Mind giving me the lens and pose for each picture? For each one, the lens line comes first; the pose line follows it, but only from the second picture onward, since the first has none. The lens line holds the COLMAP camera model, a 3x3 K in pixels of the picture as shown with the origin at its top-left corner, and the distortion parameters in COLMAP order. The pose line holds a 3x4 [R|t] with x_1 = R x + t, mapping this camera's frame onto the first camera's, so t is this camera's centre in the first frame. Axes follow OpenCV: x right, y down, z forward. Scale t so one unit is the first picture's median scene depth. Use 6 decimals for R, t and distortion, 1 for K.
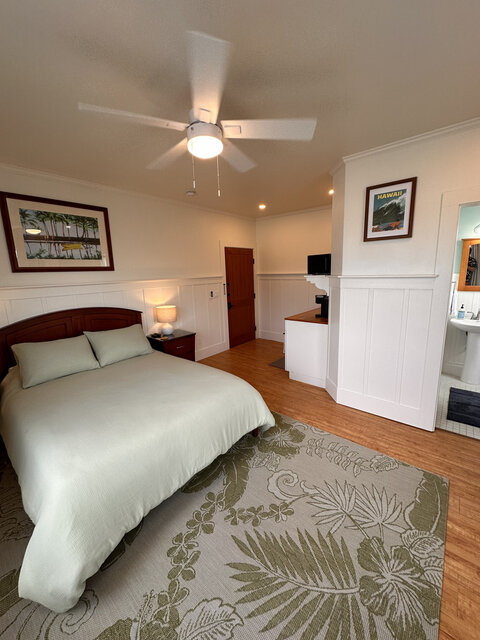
lens RADIAL K [[255.5, 0, 239.5], [0, 255.5, 319.6], [0, 0, 1]] dist [-0.000603, 0.000329]
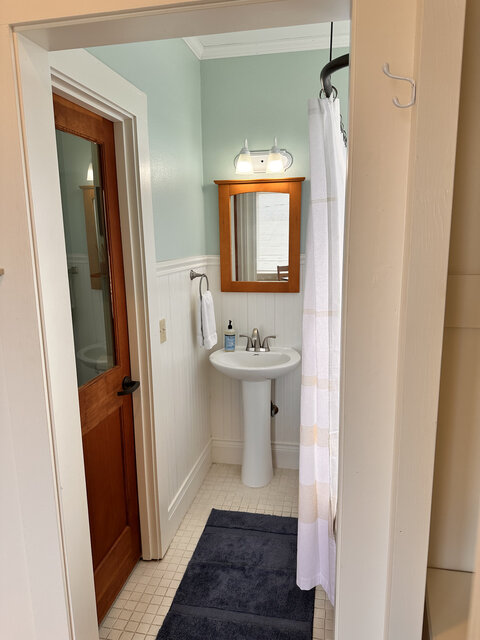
lens RADIAL K [[446.8, 0, 240.0], [0, 446.8, 320.0], [0, 0, 1]] dist [-0.000781, -0.001652]
pose [[0.871798, -0.071339, 0.484643, 0.755129], [0.076750, 0.997012, 0.008699, -0.100048], [-0.483816, 0.029613, 0.874669, 0.419598]]
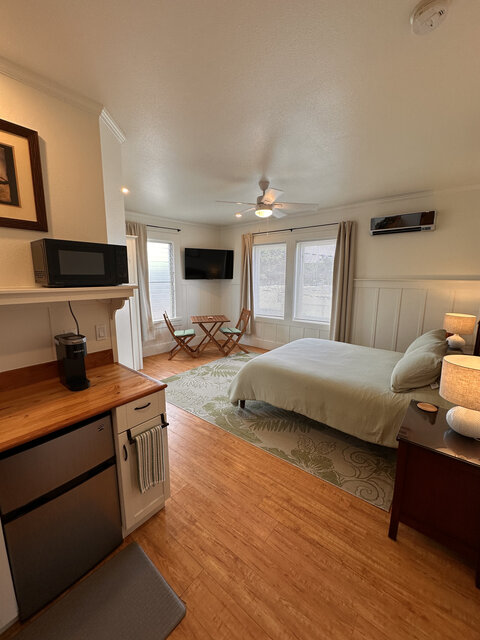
lens RADIAL K [[255.5, 0, 239.5], [0, 255.5, 319.6], [0, 0, 1]] dist [-0.000603, 0.000329]
pose [[-0.999128, 0.033832, -0.024469, 0.100115], [0.023286, 0.937944, 0.346003, -0.402553], [0.034657, 0.345131, -0.937914, 2.198688]]
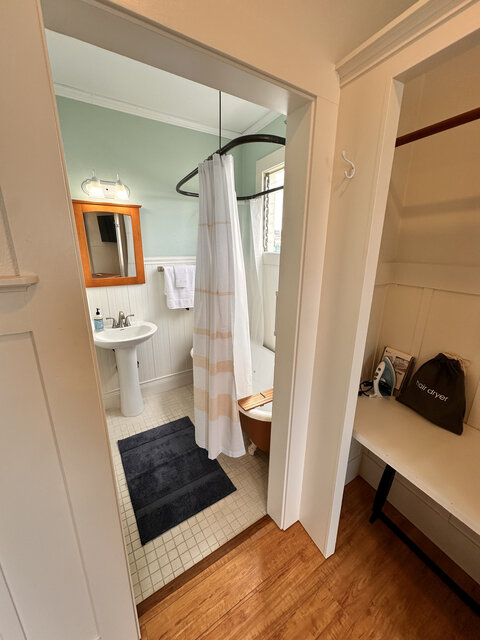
lens RADIAL K [[255.5, 0, 239.5], [0, 255.5, 319.6], [0, 0, 1]] dist [-0.000603, 0.000329]
pose [[0.291659, -0.230864, 0.928244, 0.581556], [0.162845, 0.968254, 0.189648, -0.146206], [-0.942558, 0.095847, 0.319995, 0.711655]]
